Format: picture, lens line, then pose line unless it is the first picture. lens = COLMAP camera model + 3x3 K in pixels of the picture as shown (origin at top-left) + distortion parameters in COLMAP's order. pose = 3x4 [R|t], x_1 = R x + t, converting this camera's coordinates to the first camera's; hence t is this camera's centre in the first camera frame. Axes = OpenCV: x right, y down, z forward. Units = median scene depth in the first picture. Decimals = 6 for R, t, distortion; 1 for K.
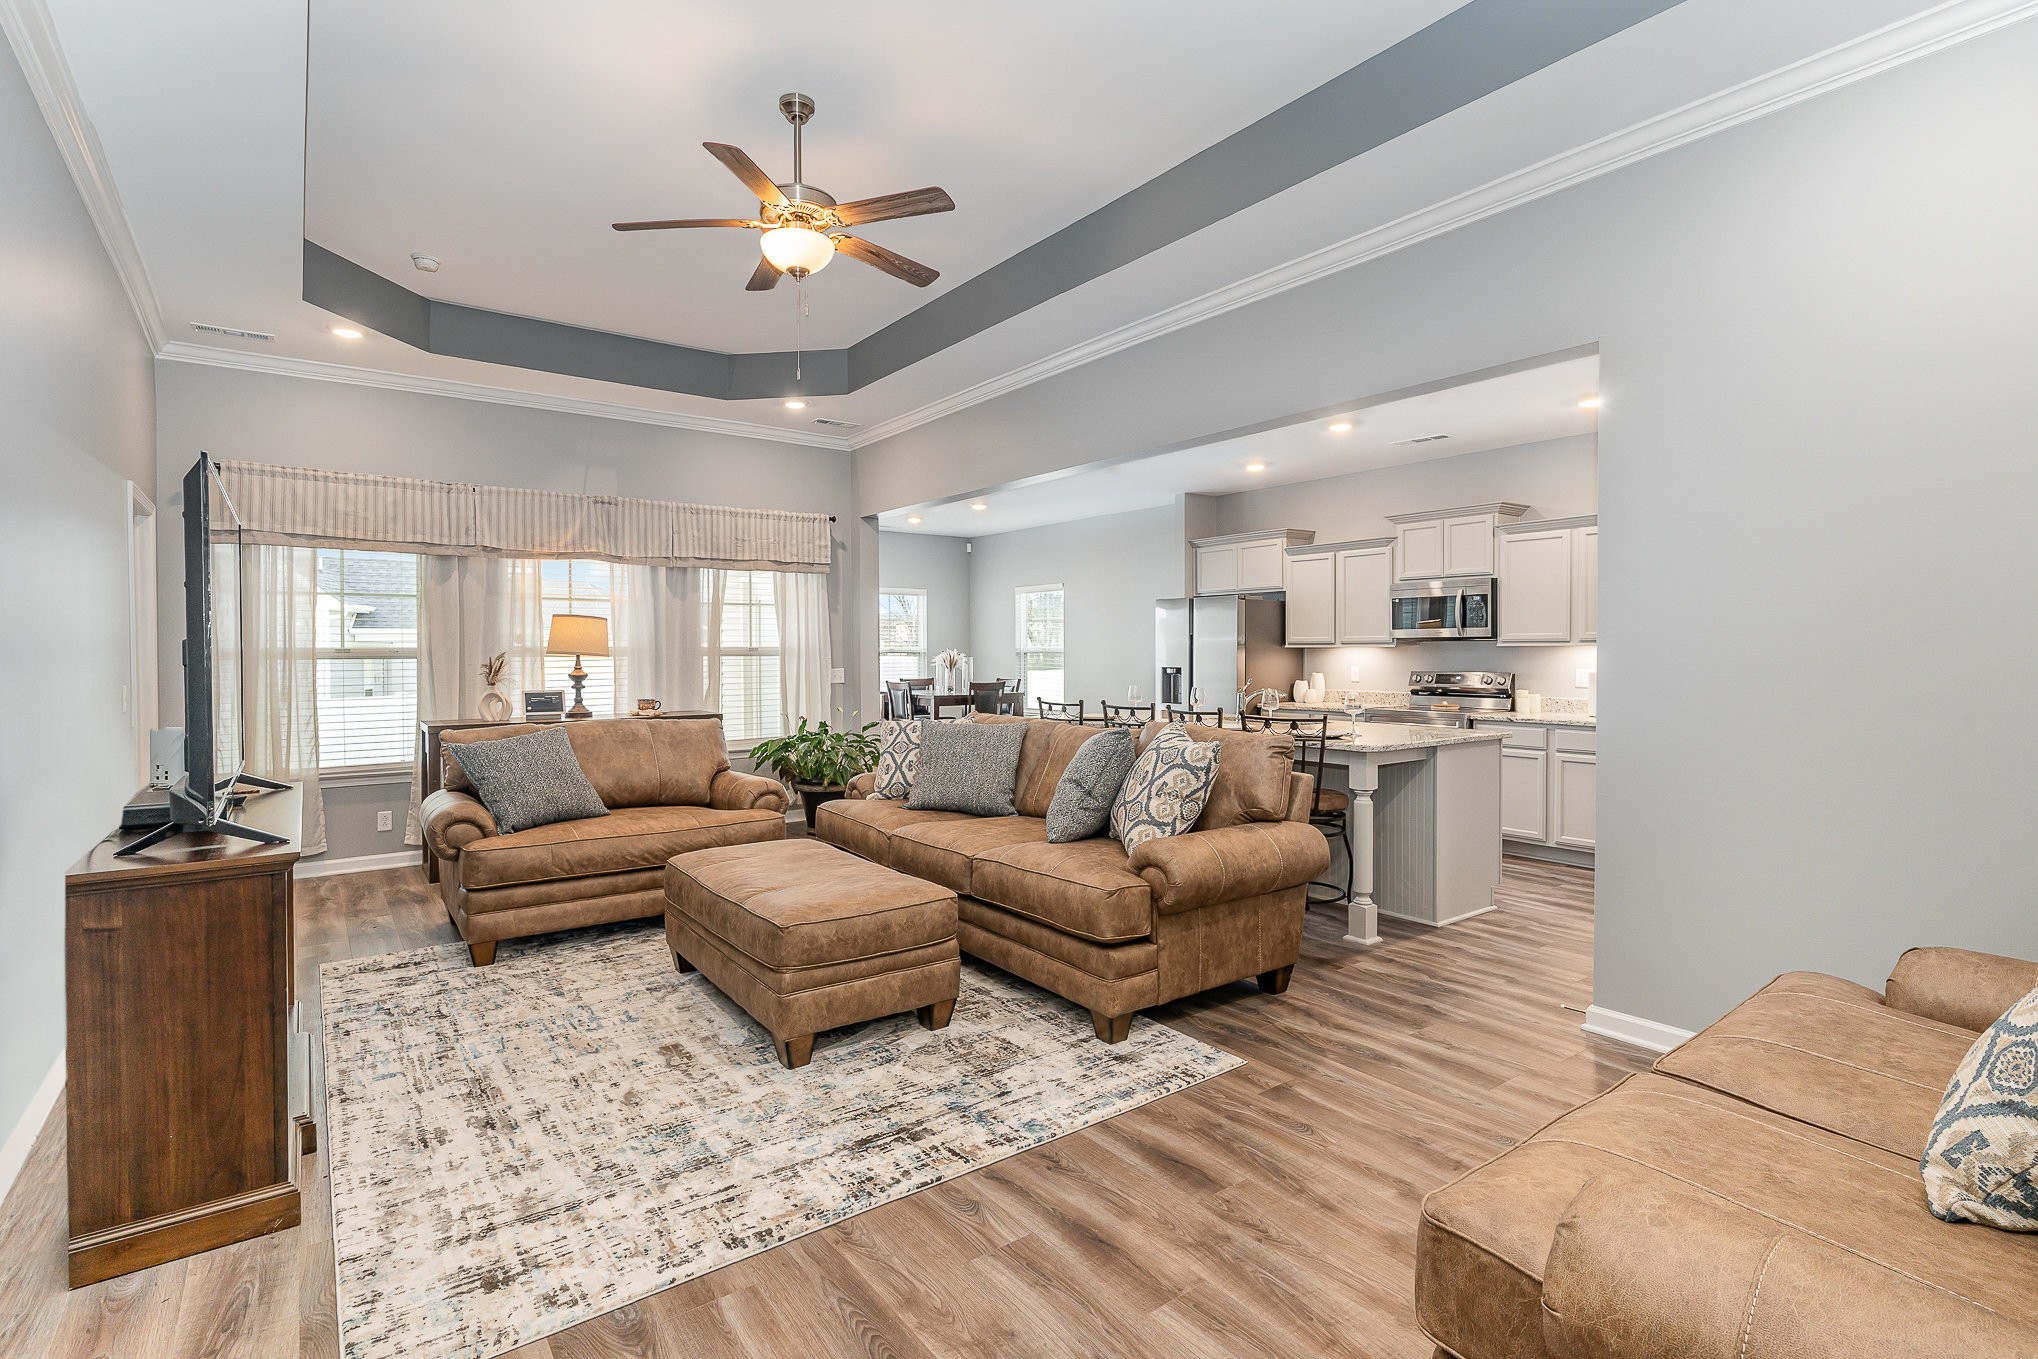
lens RADIAL K [[973.9, 0, 1010.5], [0, 973.9, 659.5], [0, 0, 1]] dist [0.001929, 0.001559]
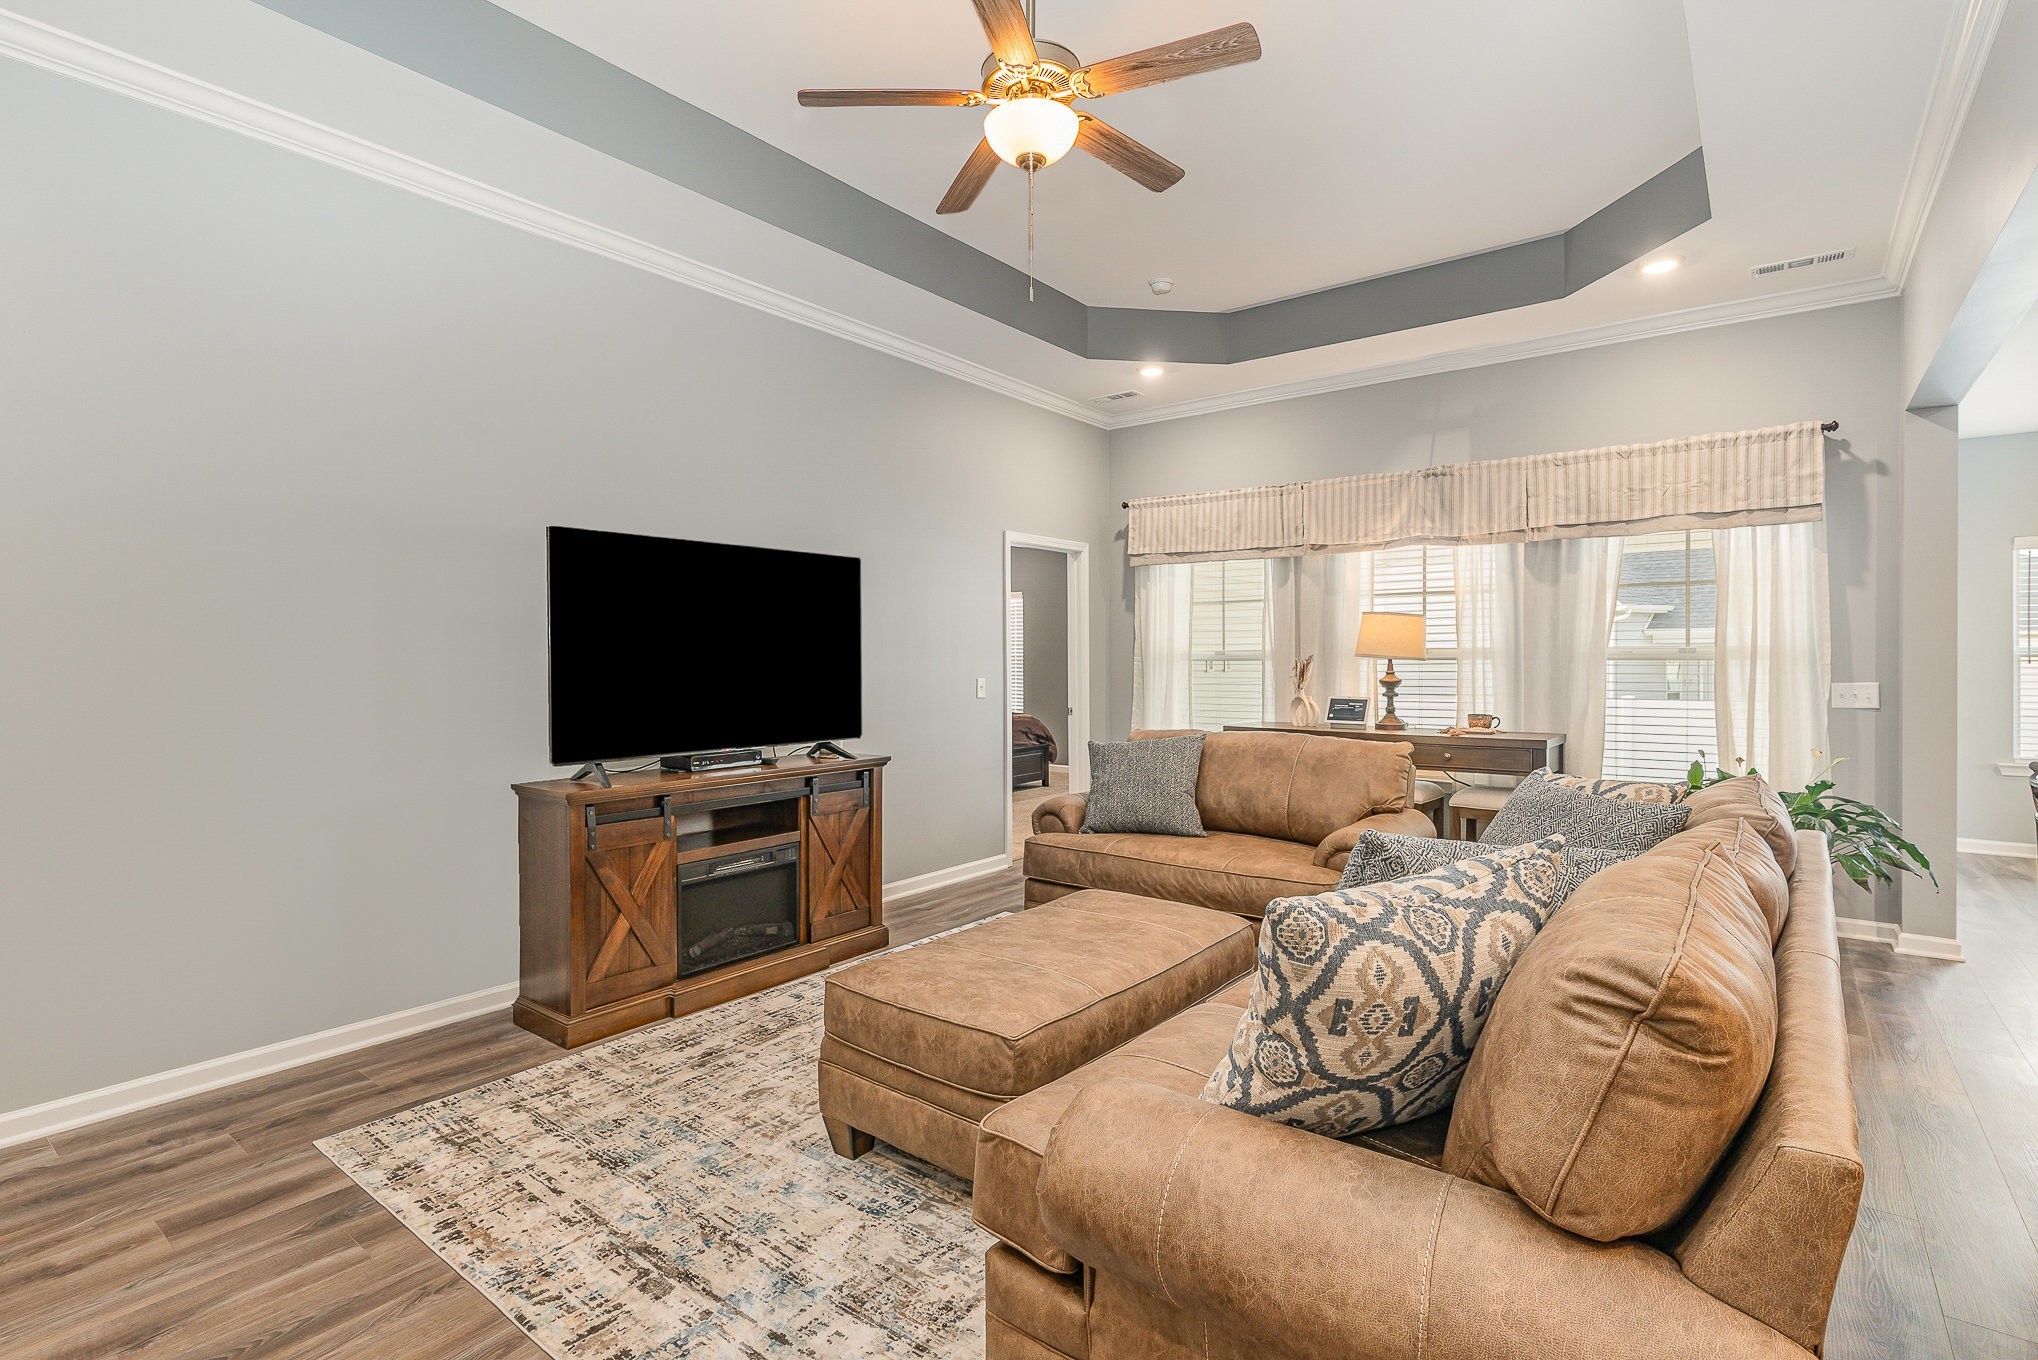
lens RADIAL K [[973.9, 0, 1010.5], [0, 973.9, 660.0], [0, 0, 1]] dist [0.001929, 0.001559]
pose [[0.267812, 0.005813, -0.963454, 0.301655], [-0.006781, 0.999968, 0.004149, -0.003848], [0.963447, 0.005423, 0.267843, 0.446758]]
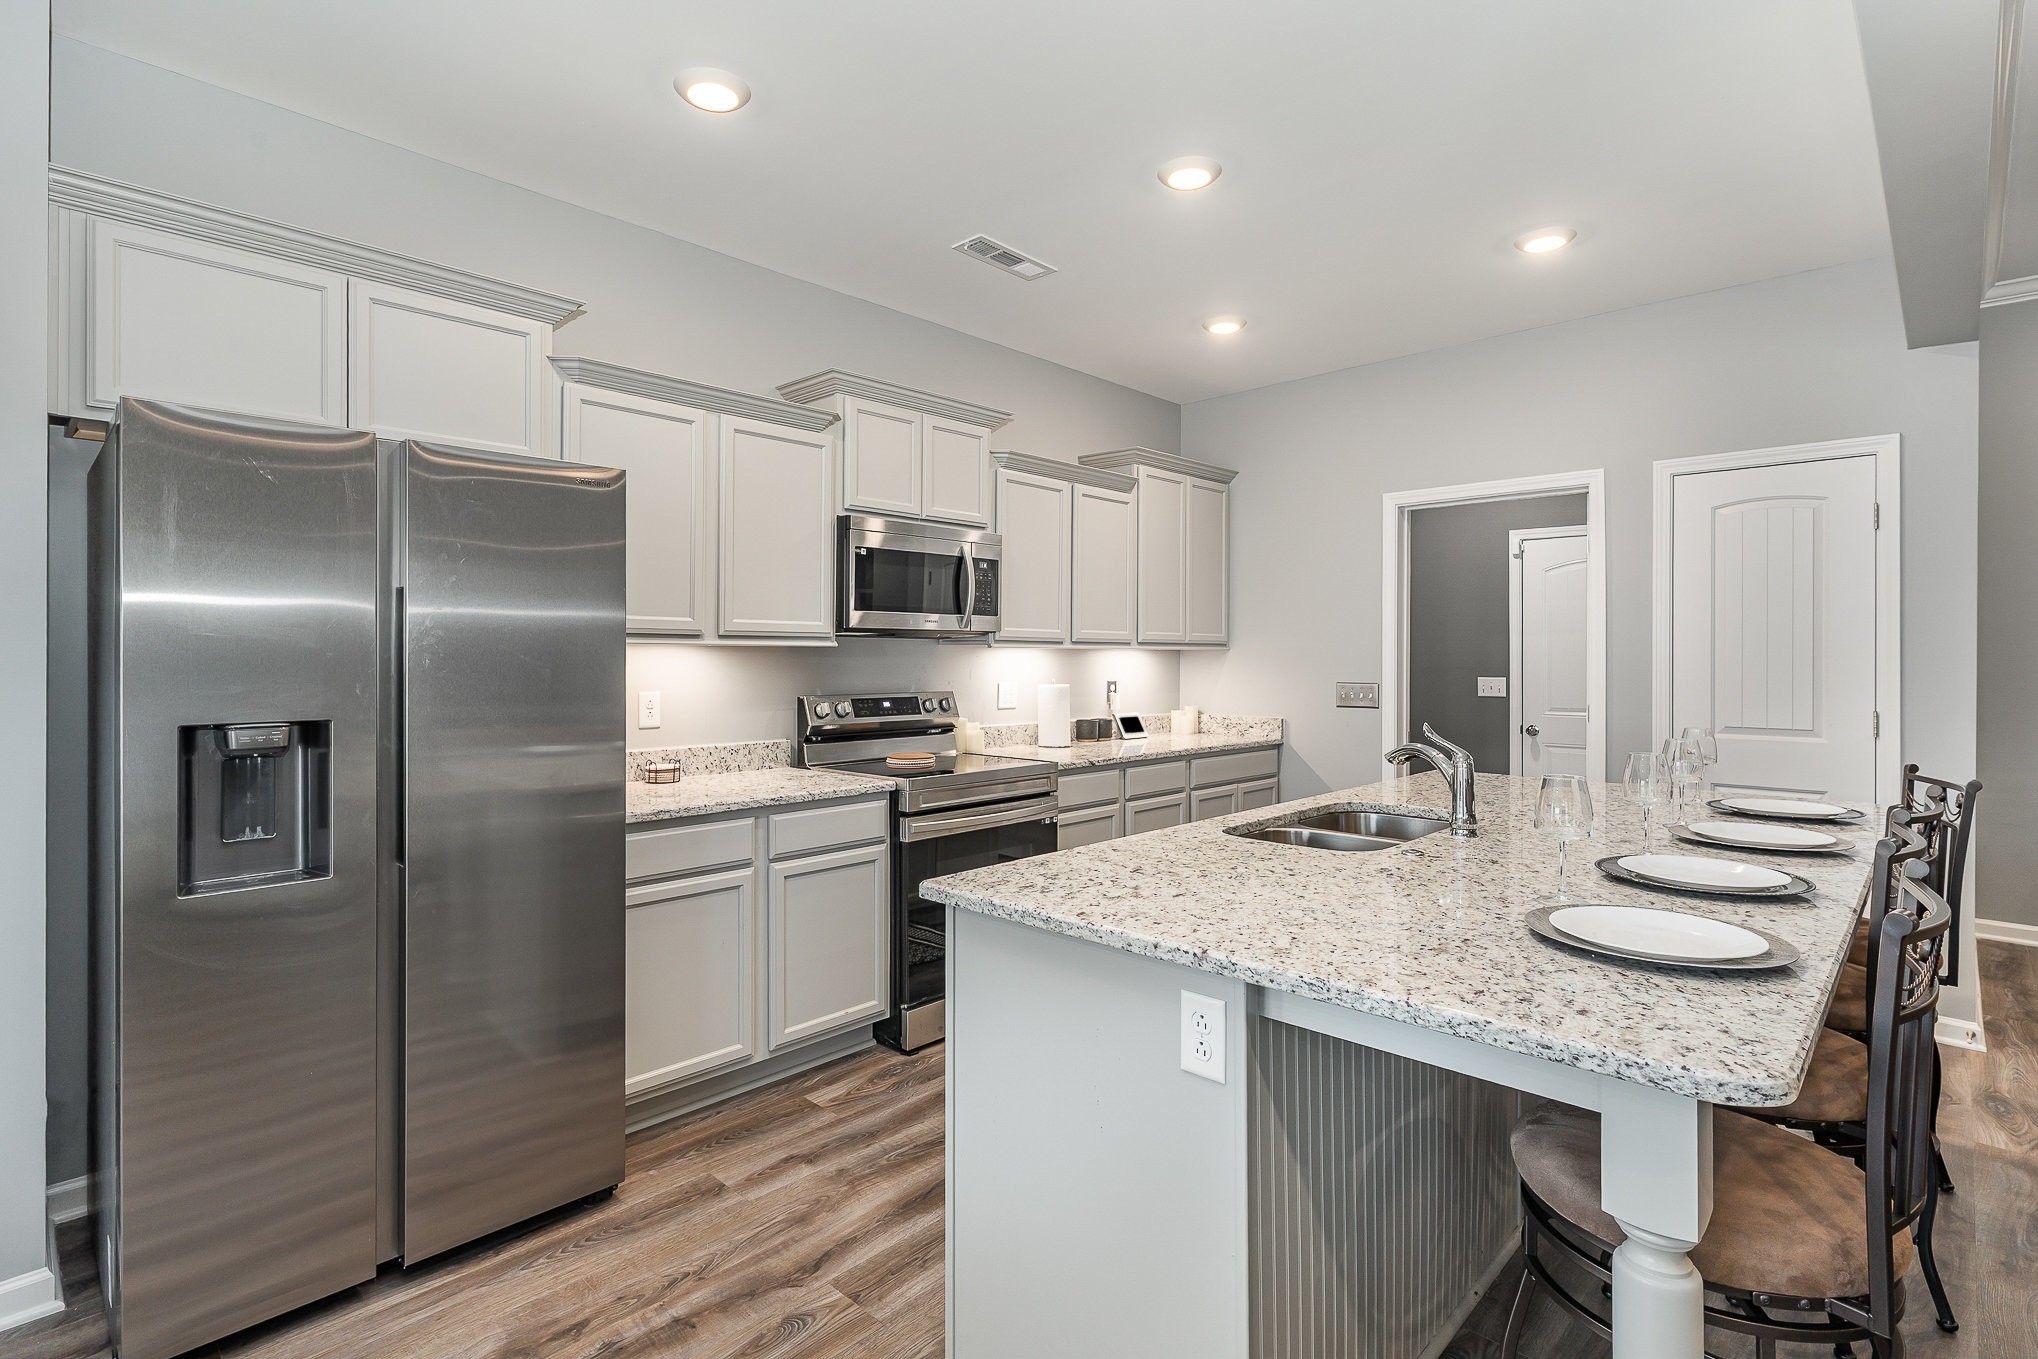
lens RADIAL K [[973.9, 0, 1010.5], [0, 973.9, 659.5], [0, 0, 1]] dist [0.001929, 0.001559]
pose [[-0.173237, 0.000080, 0.984880, -0.107079], [0.005625, 0.999984, 0.000909, -0.007103], [-0.984864, 0.005698, -0.173235, 1.139003]]
